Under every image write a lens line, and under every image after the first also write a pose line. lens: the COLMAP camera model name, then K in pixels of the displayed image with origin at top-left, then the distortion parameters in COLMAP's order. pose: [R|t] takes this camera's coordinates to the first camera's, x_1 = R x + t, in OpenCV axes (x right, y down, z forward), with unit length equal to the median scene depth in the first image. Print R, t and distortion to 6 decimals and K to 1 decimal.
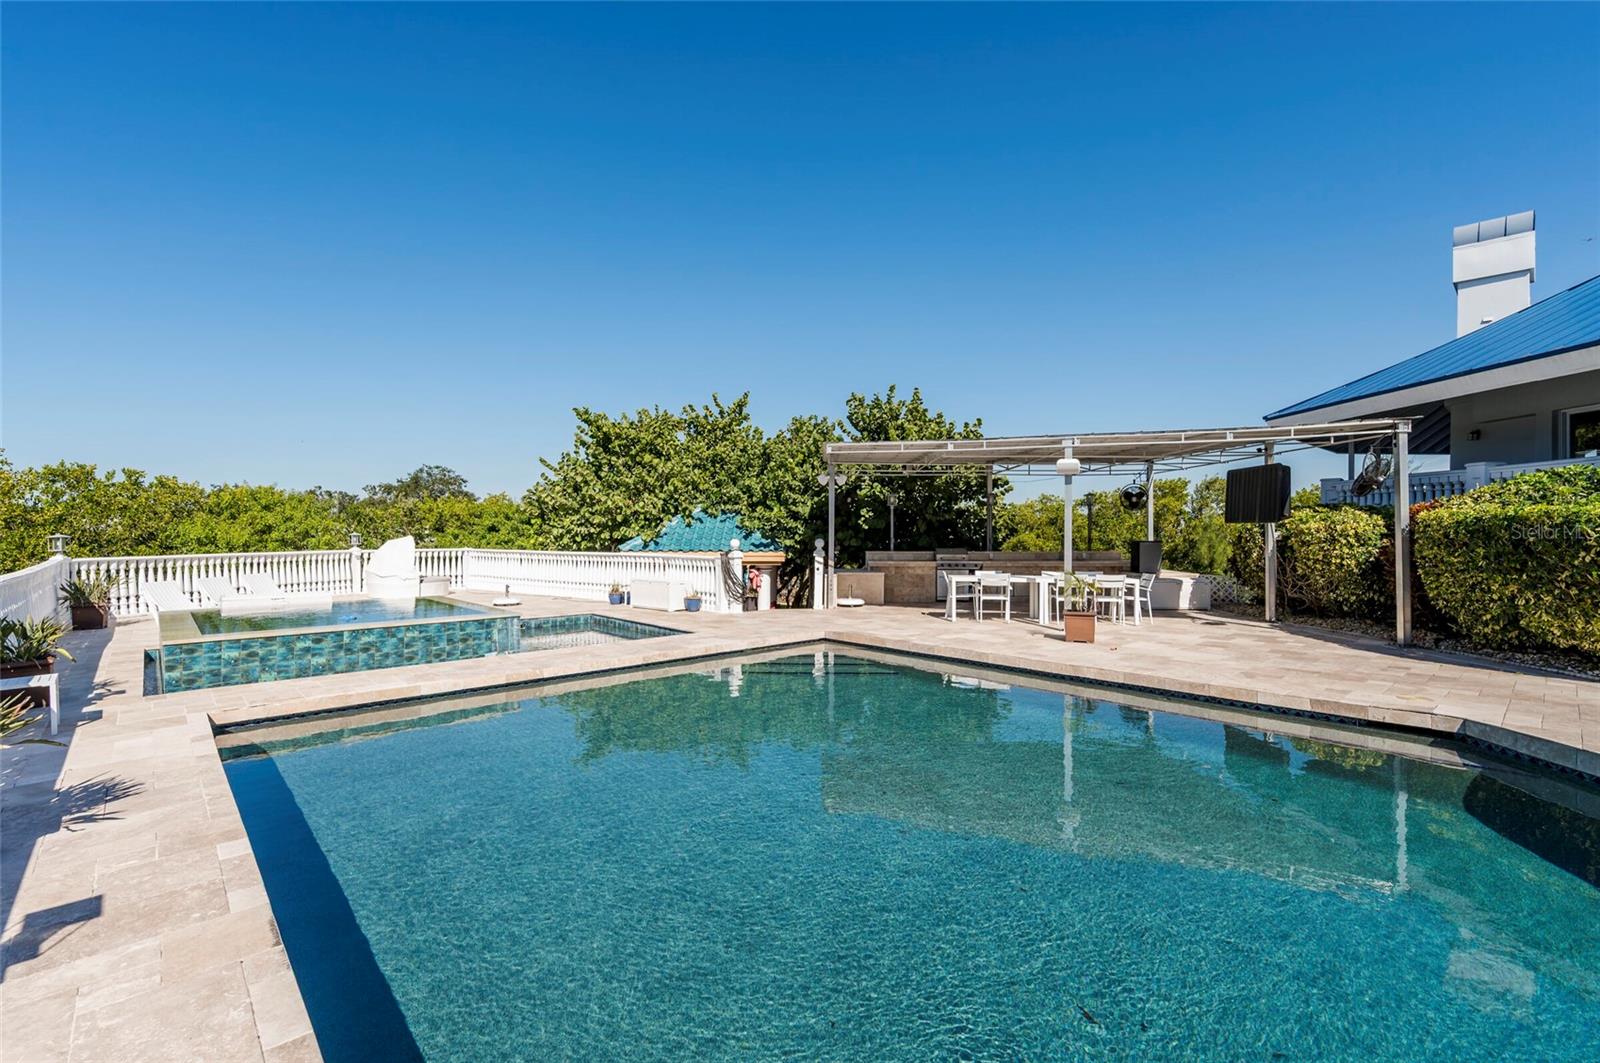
lens RADIAL K [[703.4, 0, 796.1], [0, 703.4, 535.5], [0, 0, 1]] dist [-0.005844, -0.000489]
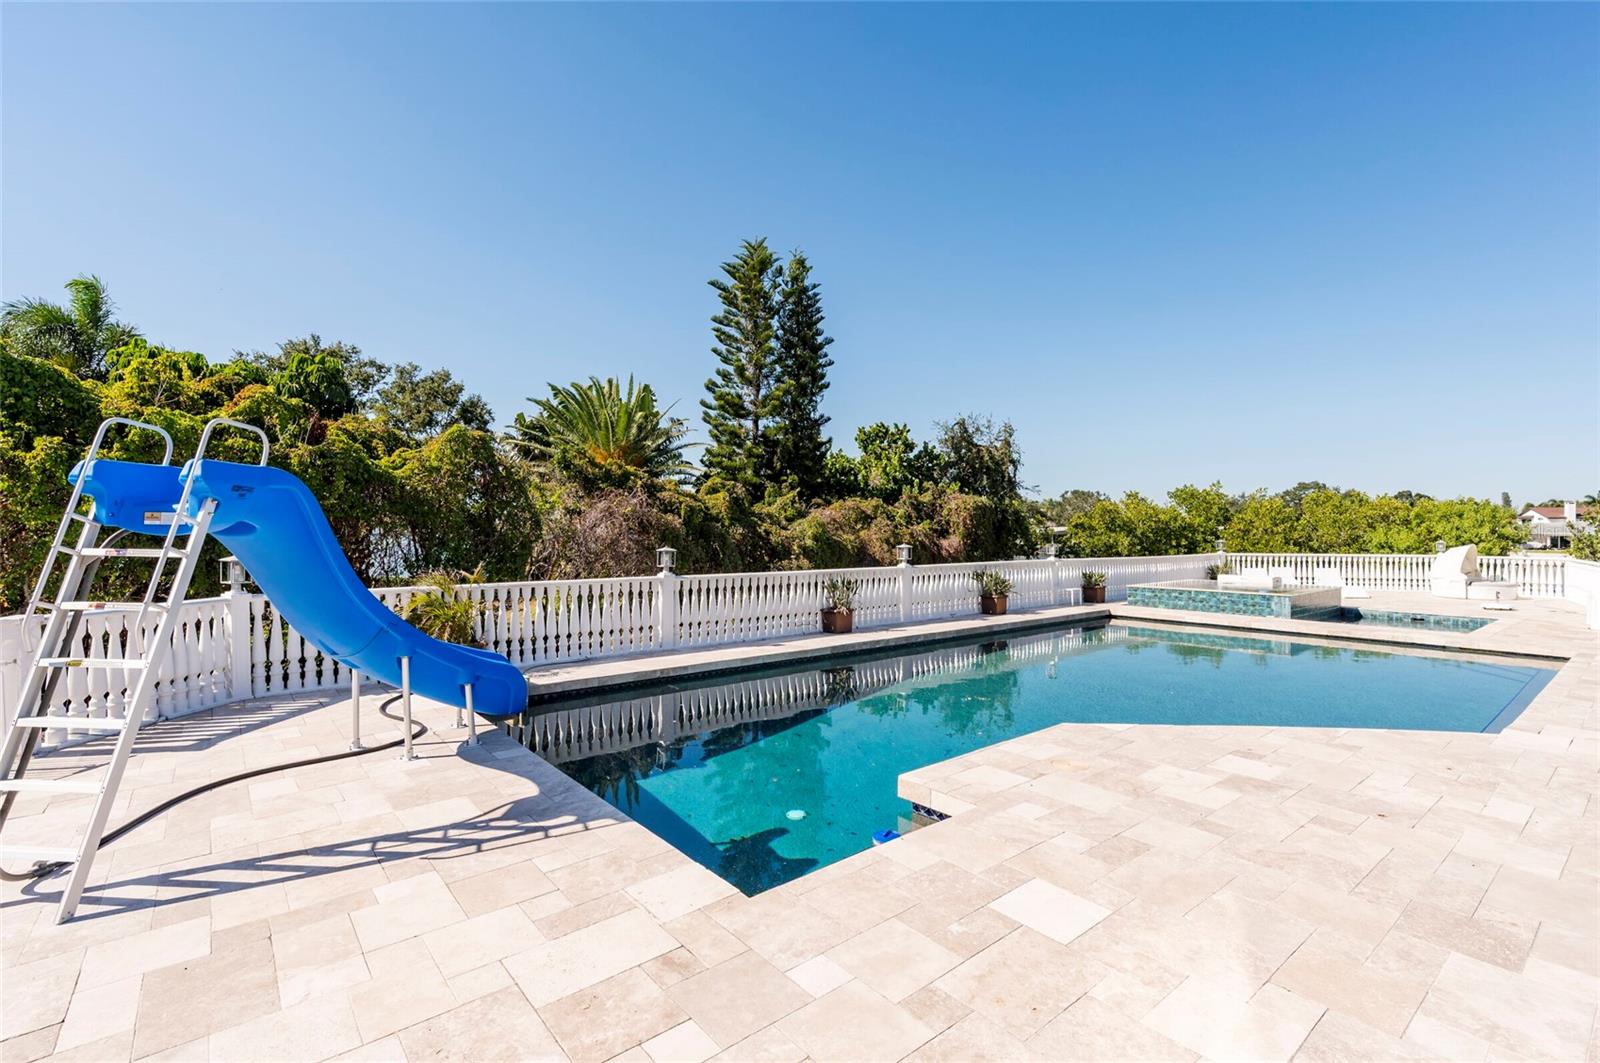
lens RADIAL K [[729.2, 0, 806.7], [0, 729.2, 524.5], [0, 0, 1]] dist [-0.001050, -0.000630]
pose [[-0.059893, -0.007390, -0.998177, 0.649877], [-0.008579, 0.999939, -0.006888, -0.013580], [0.998168, 0.008151, -0.059953, 0.001519]]
